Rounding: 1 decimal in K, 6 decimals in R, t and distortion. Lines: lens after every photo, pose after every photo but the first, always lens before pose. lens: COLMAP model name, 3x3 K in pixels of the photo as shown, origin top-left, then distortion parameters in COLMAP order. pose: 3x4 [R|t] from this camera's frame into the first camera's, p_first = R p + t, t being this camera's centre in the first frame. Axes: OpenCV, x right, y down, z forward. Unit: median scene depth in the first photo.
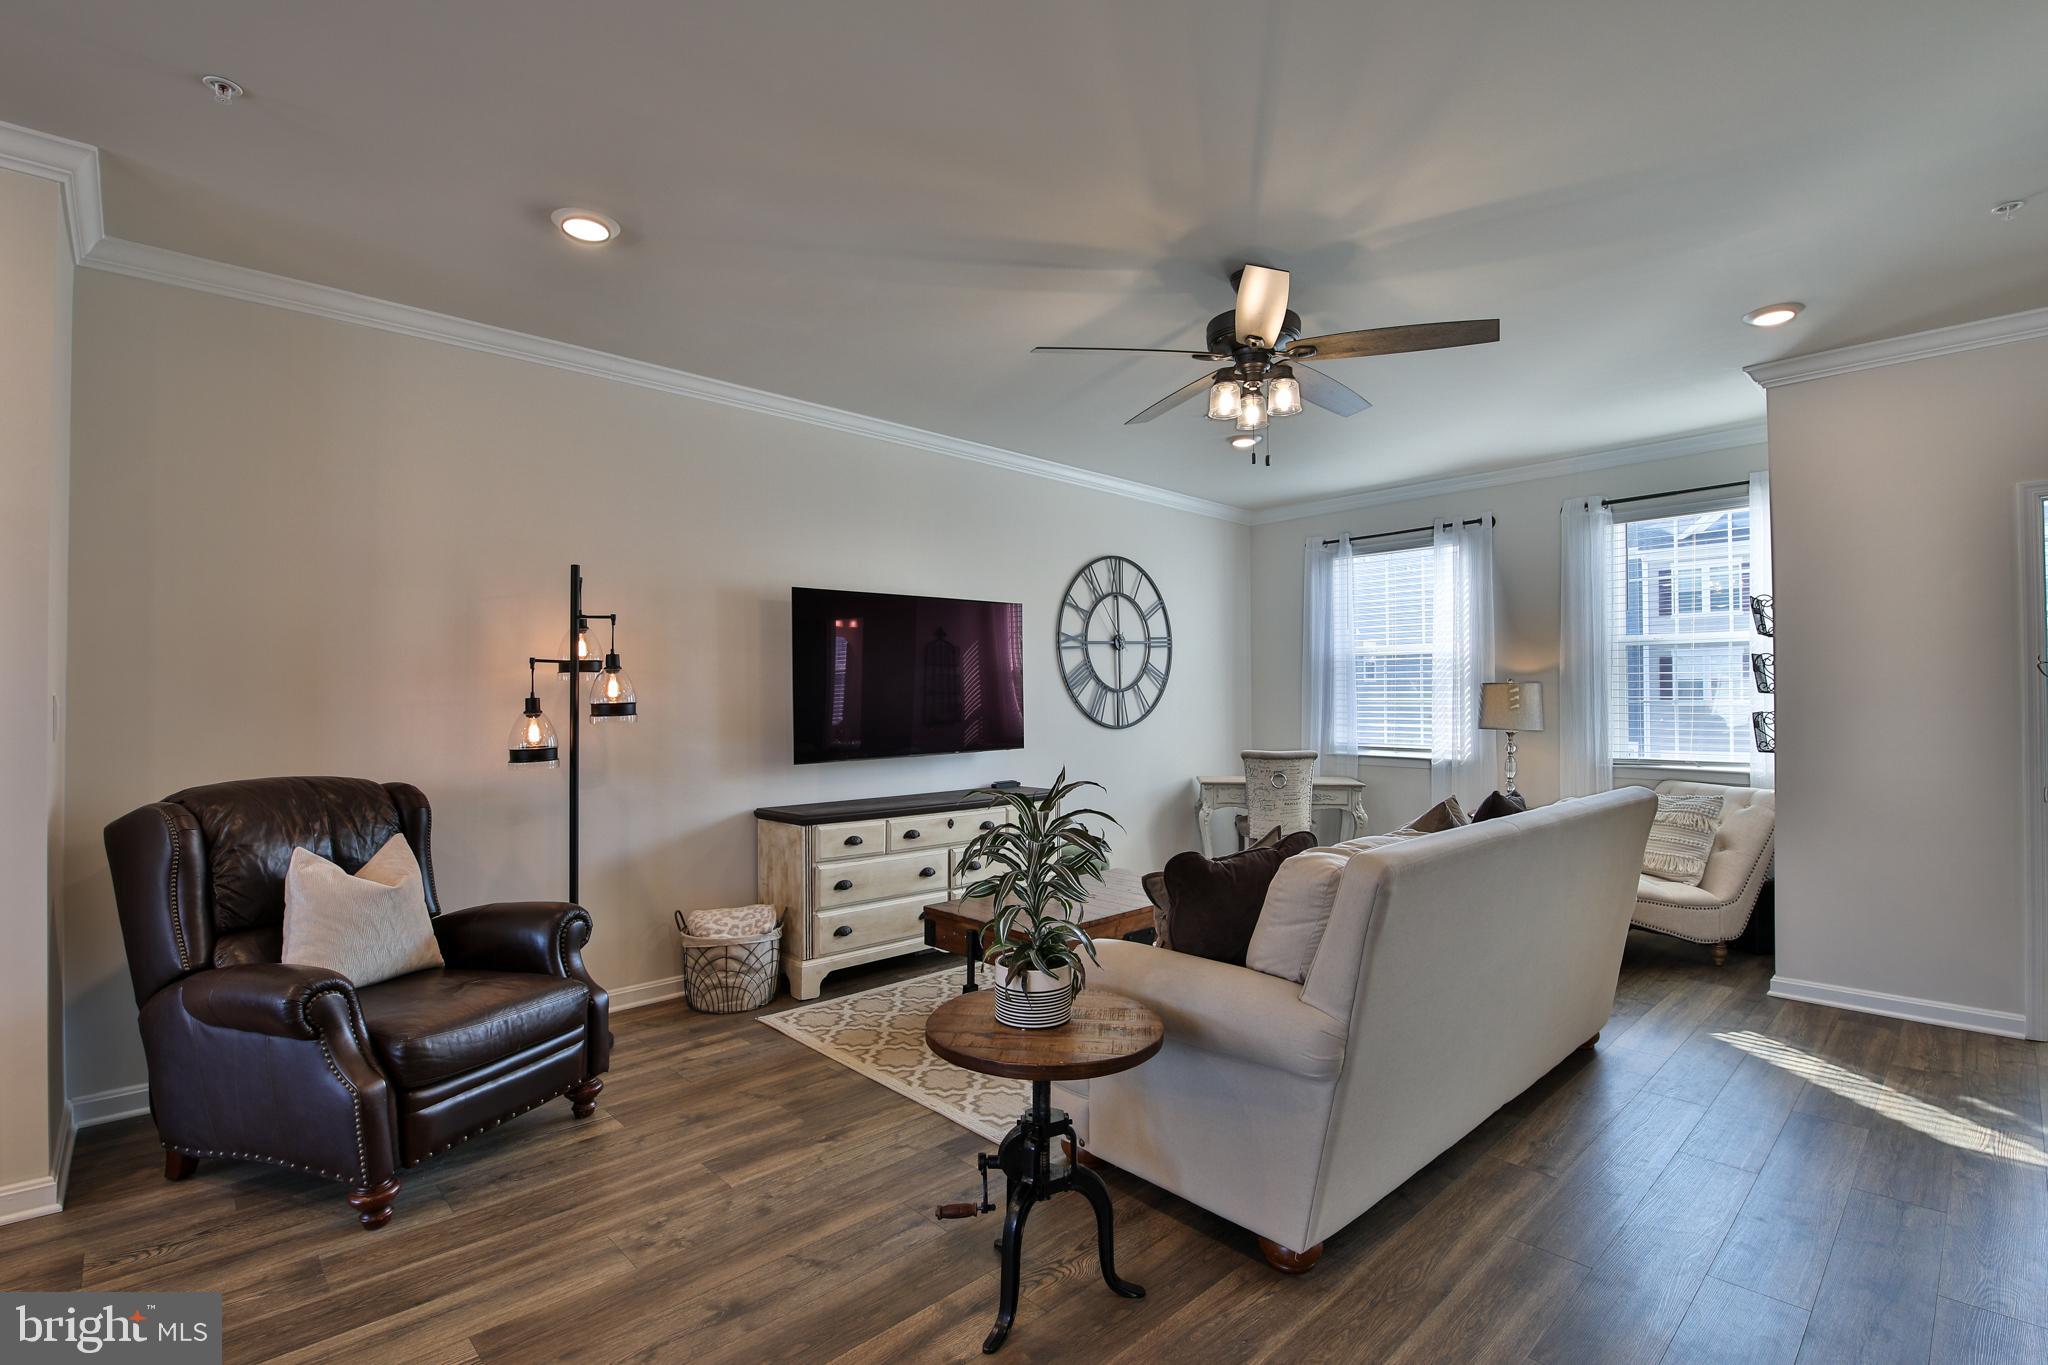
lens RADIAL K [[945.1, 0, 1032.7], [0, 945.1, 691.5], [0, 0, 1]] dist [-0.003118, -0.006296]
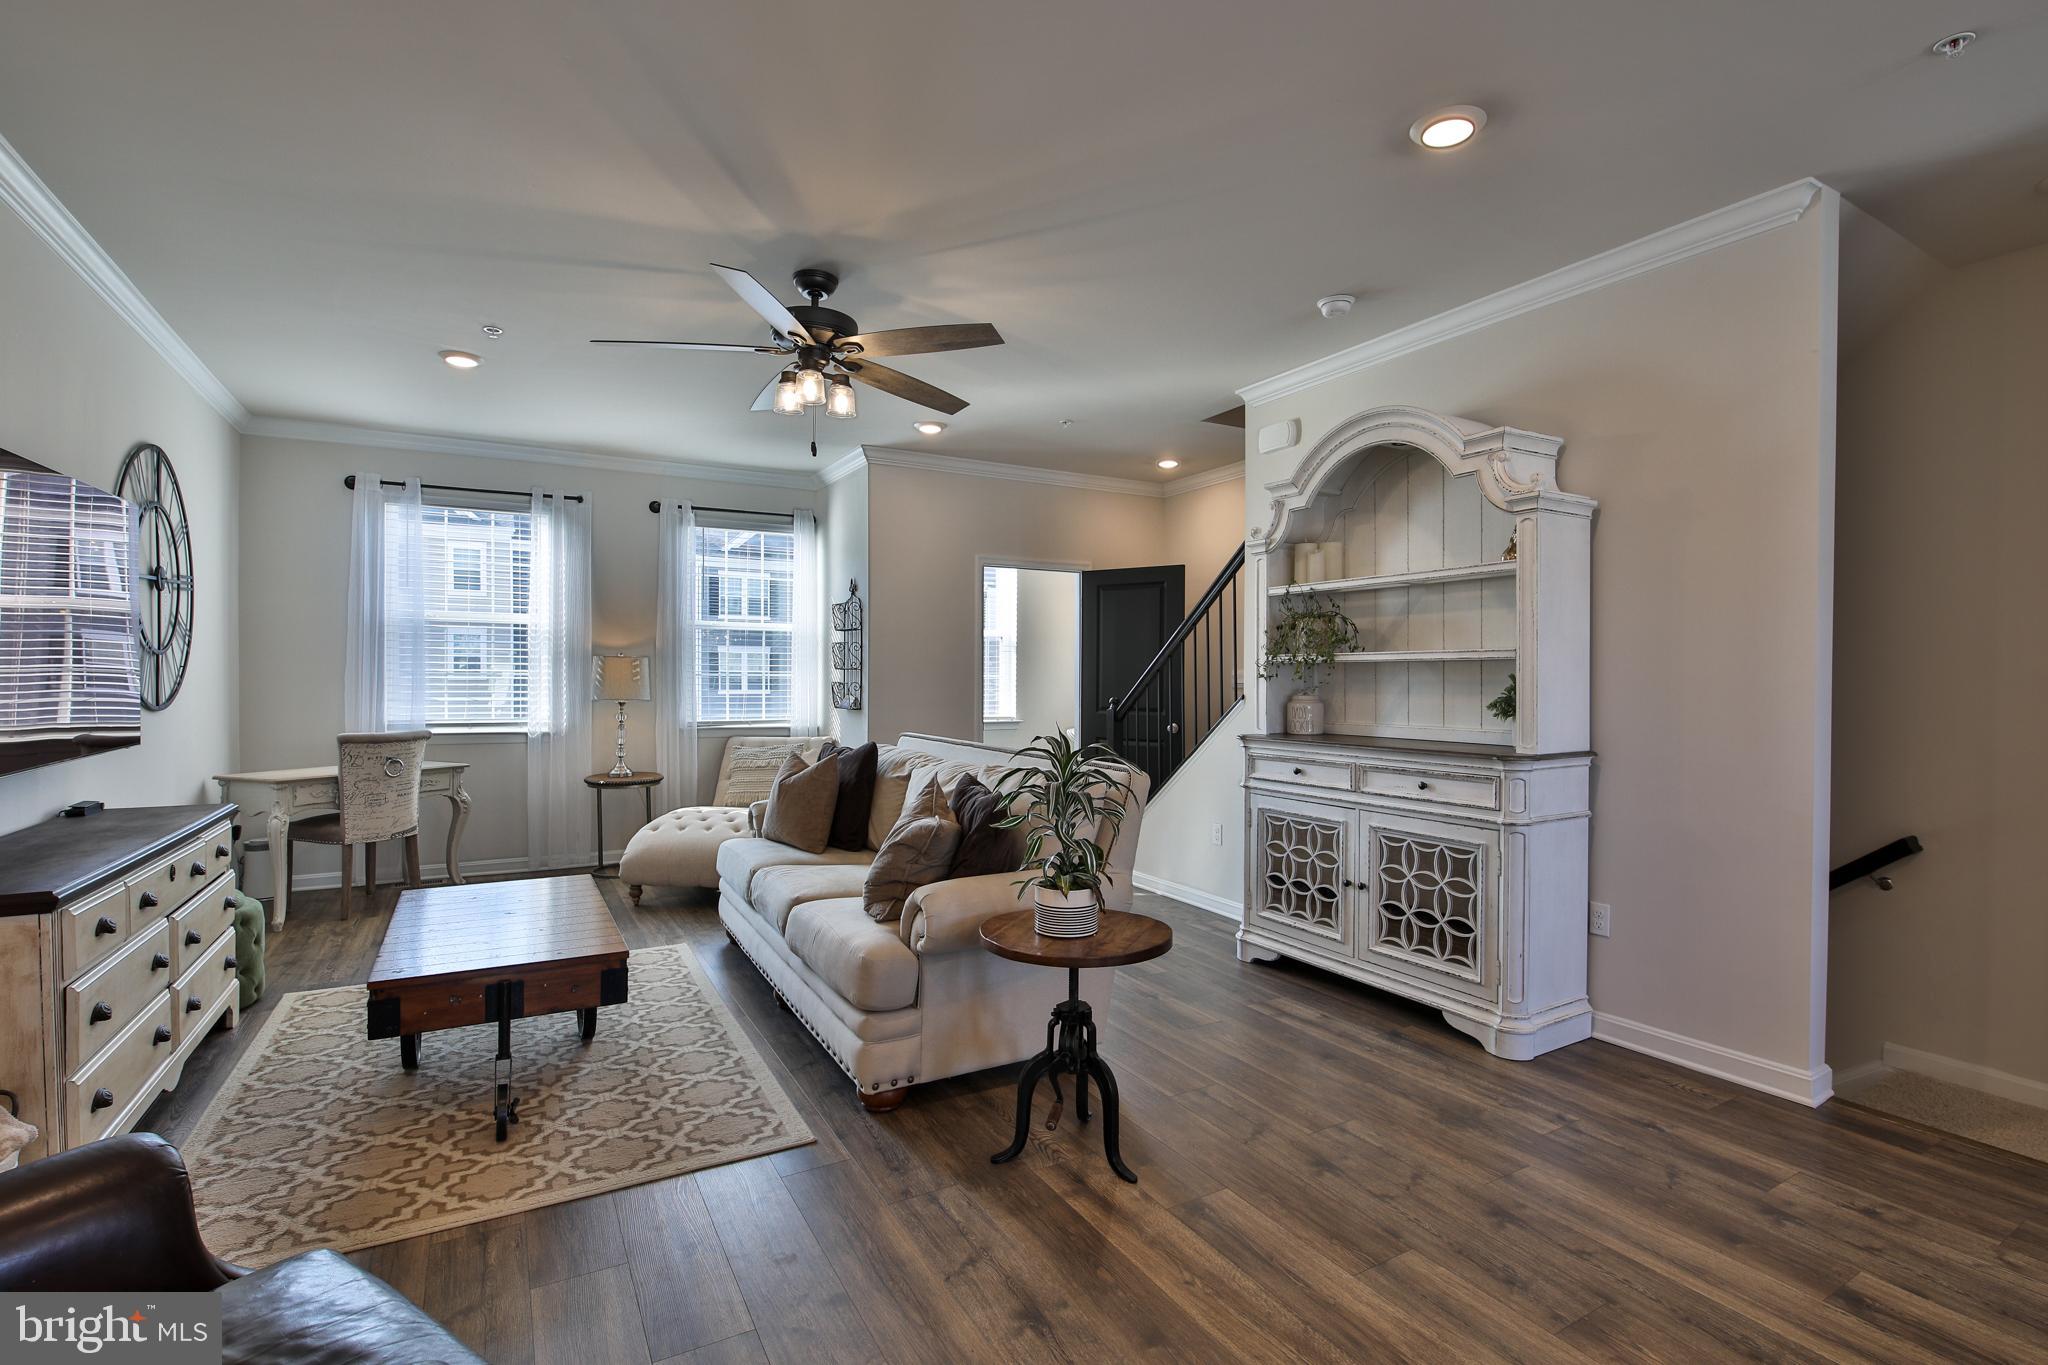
lens RADIAL K [[945.1, 0, 1050.2], [0, 945.1, 678.9], [0, 0, 1]] dist [-0.003118, -0.006296]
pose [[0.231695, 0.002564, 0.972785, -0.404529], [-0.012748, 0.999919, 0.000401, 0.009450], [-0.972705, -0.012494, 0.231709, 0.256040]]
